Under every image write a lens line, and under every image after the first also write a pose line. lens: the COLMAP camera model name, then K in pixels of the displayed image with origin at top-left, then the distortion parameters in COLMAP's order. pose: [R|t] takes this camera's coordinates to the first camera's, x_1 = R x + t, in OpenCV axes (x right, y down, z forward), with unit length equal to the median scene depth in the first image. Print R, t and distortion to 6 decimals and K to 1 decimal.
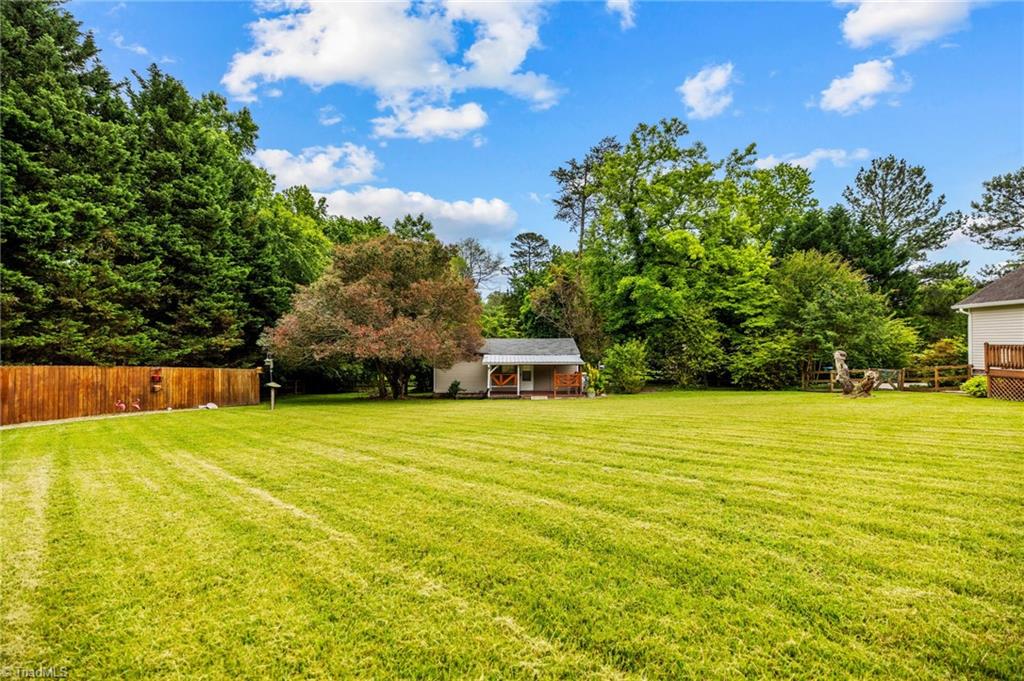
lens RADIAL K [[427.3, 0, 511.2], [0, 427.3, 339.5], [0, 0, 1]] dist [-0.002937, -0.000108]
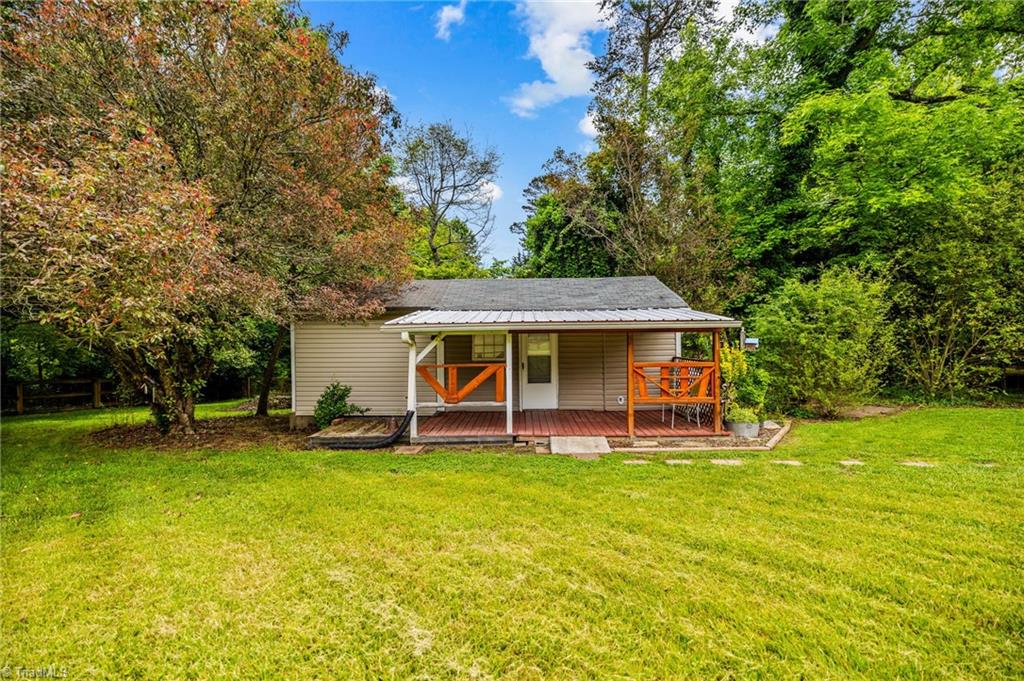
lens RADIAL K [[427.3, 0, 510.5], [0, 427.3, 340.4], [0, 0, 1]] dist [-0.002937, -0.000108]
pose [[0.998761, -0.007324, -0.049214, 0.030881], [0.008189, 0.999815, 0.017382, 0.055368], [0.049078, -0.017763, 0.998637, 0.645373]]
